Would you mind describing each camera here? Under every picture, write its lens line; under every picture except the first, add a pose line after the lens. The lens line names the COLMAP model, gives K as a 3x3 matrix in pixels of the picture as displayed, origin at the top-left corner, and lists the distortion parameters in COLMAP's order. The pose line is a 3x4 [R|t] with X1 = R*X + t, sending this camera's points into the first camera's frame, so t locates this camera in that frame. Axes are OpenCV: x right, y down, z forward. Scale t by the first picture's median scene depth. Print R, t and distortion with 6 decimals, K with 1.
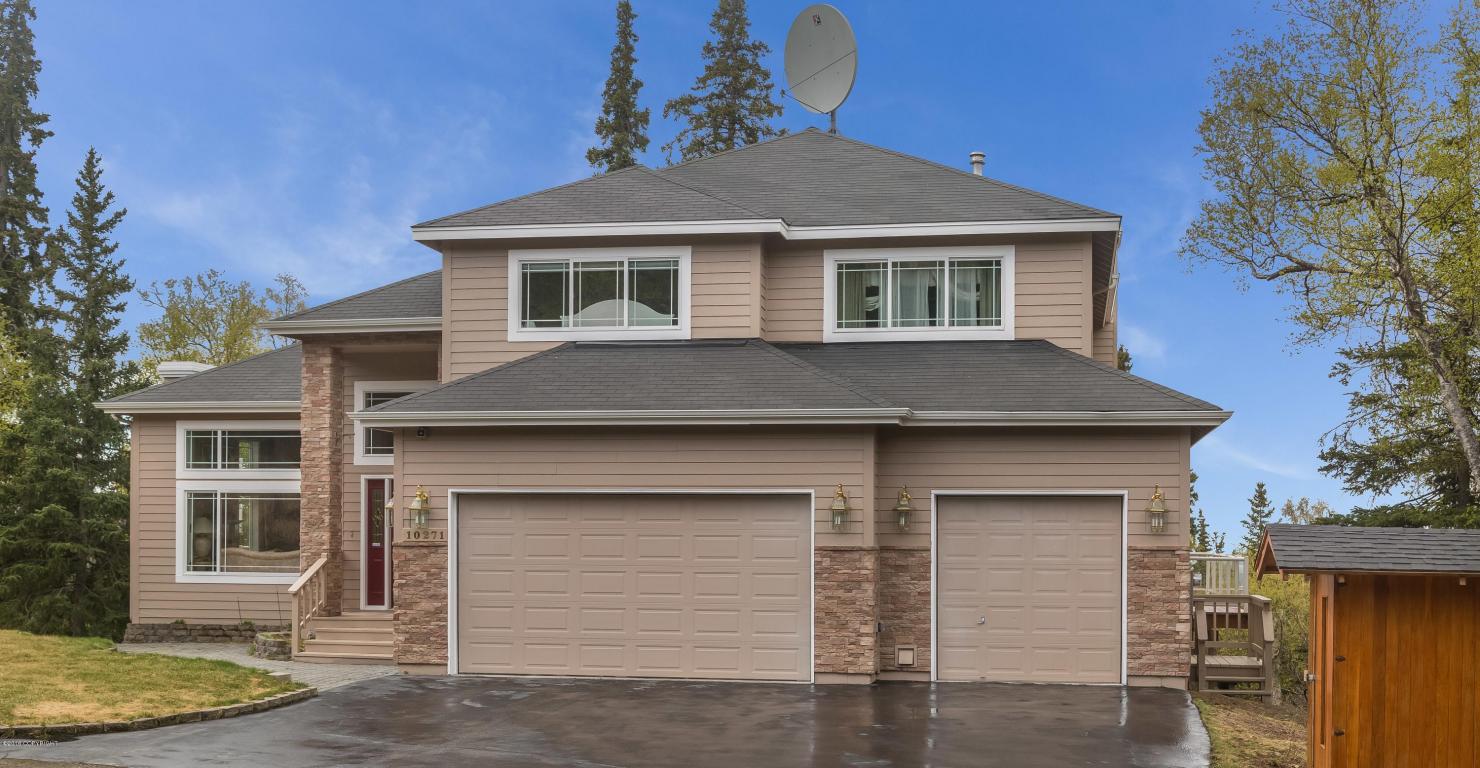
lens RADIAL K [[1795.5, 0, 737.3], [0, 1795.5, 386.5], [0, 0, 1]] dist [-0.011315, 0.000000]
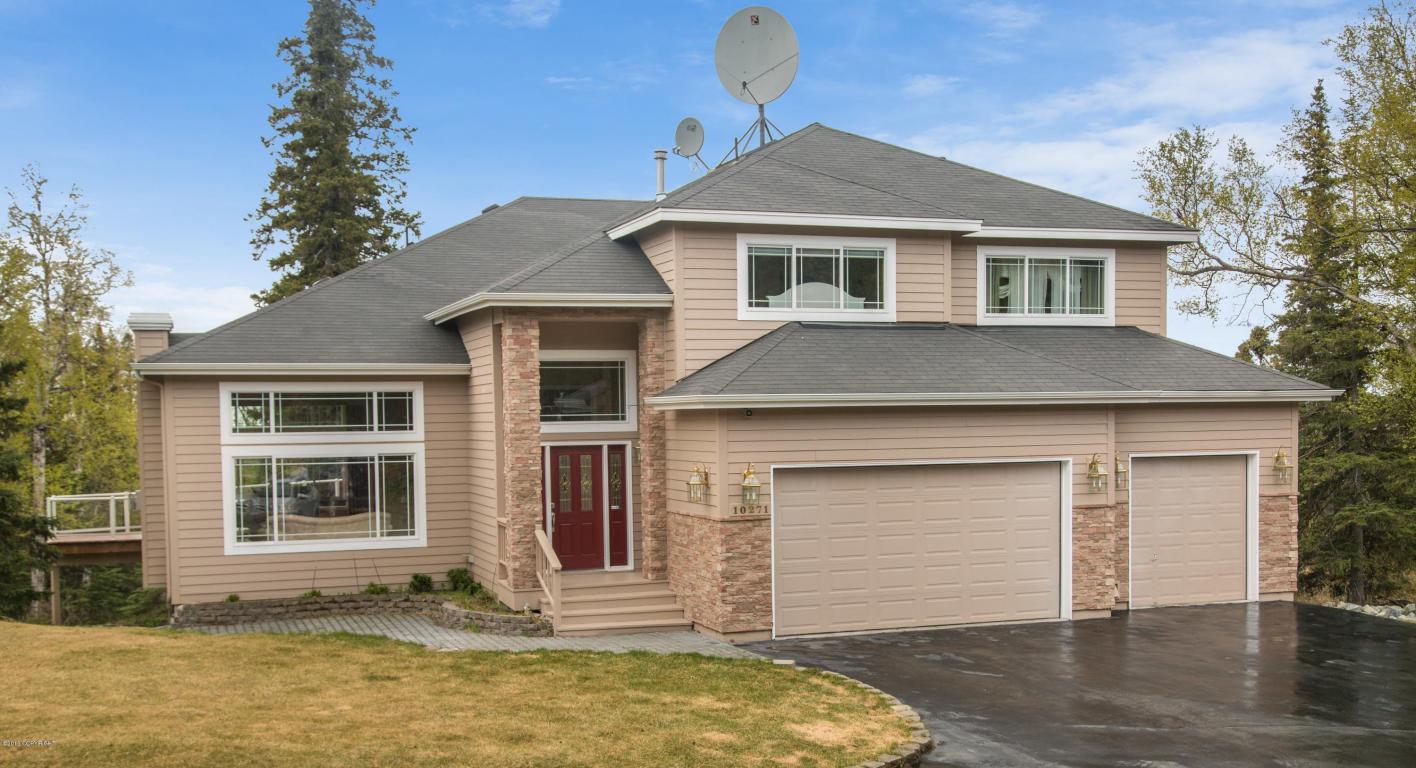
lens RADIAL K [[1478.7, 0, 709.5], [0, 1478.7, 392.6], [0, 0, 1]] dist [0.048607, 0.000000]
pose [[0.861385, -0.011540, 0.507822, -0.595072], [-0.024232, 0.997670, 0.063775, -0.037976], [-0.507375, -0.067240, 0.859098, 0.254799]]
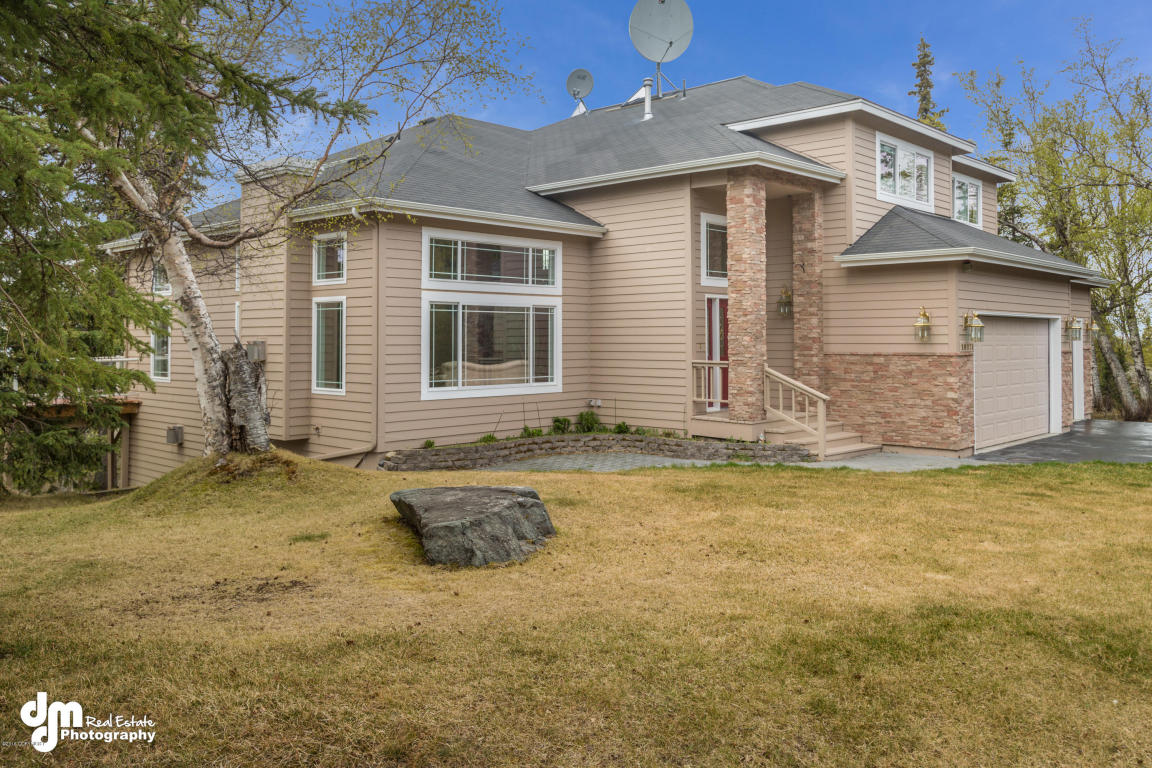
lens RADIAL K [[918.7, 0, 574.7], [0, 918.7, 255.0], [0, 0, 1]] dist [0.035455, 0.008264]
pose [[0.528932, 0.068408, 0.845903, -0.826766], [-0.067148, 0.996995, -0.038640, 0.057605], [-0.846003, -0.036363, 0.531936, 0.830689]]
